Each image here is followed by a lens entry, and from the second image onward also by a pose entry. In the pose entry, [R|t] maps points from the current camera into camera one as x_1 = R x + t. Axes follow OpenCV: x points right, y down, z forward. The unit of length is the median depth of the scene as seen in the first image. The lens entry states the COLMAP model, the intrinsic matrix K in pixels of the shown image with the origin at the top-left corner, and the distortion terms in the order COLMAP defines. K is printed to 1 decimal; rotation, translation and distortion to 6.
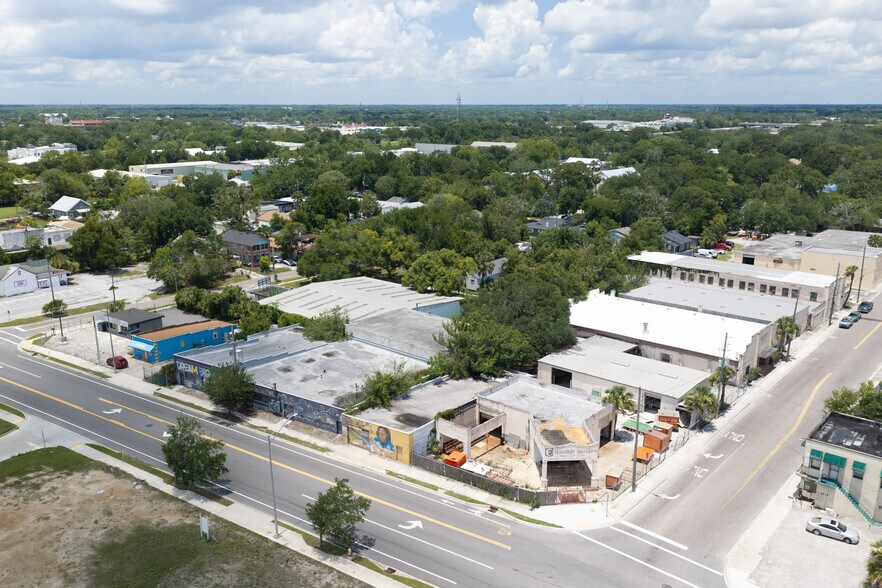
lens RADIAL K [[728.2, 0, 442.8], [0, 728.2, 293.9], [0, 0, 1]] dist [0.026522, -0.036956]
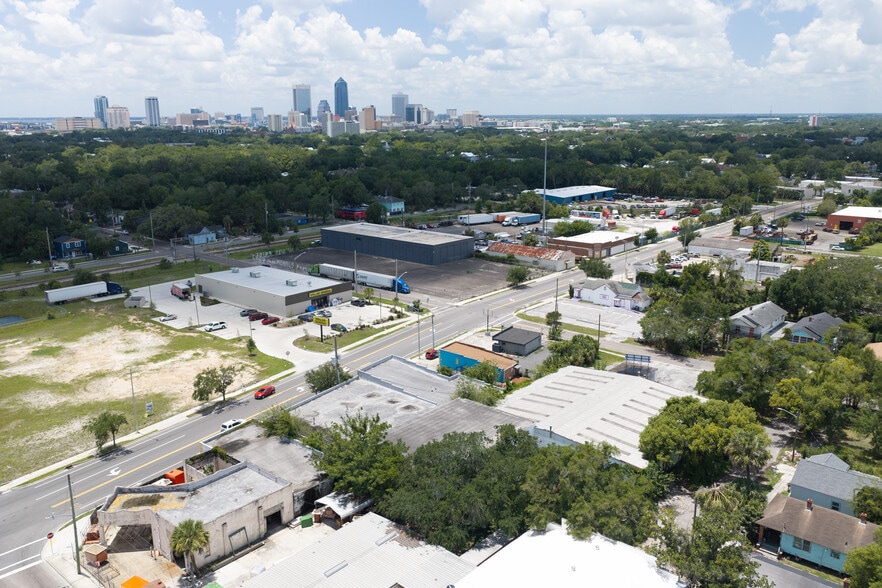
lens RADIAL K [[728.2, 0, 442.8], [0, 728.2, 293.9], [0, 0, 1]] dist [0.026522, -0.036956]
pose [[0.006002, 0.241068, -0.970490, 0.808798], [-0.249454, 0.940186, 0.231998, -0.320844], [0.968368, 0.240700, 0.065778, 0.925029]]
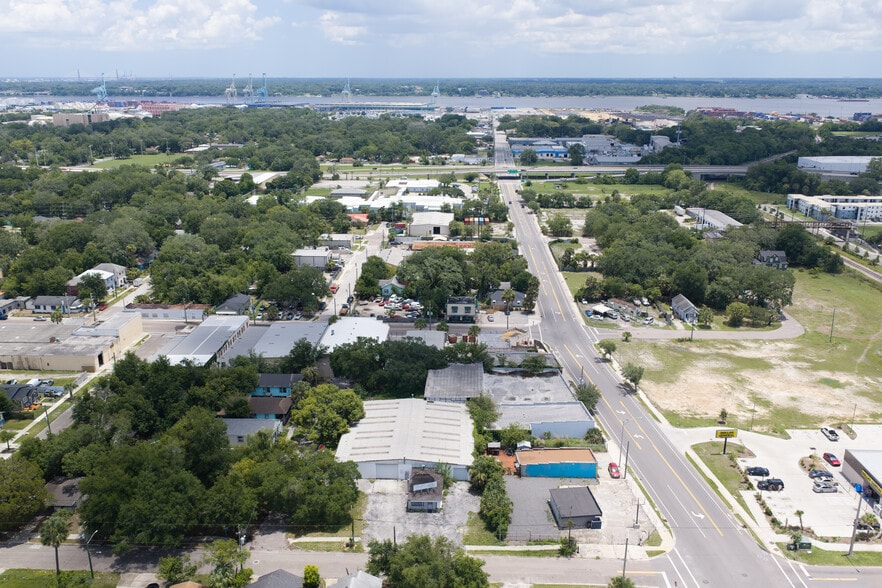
lens RADIAL K [[728.2, 0, 442.8], [0, 728.2, 293.9], [0, 0, 1]] dist [0.026522, -0.036956]
pose [[-0.625879, -0.224692, 0.746853, -1.181584], [0.197474, 0.880742, 0.430461, -0.822320], [-0.754506, 0.416901, -0.506867, 1.799198]]
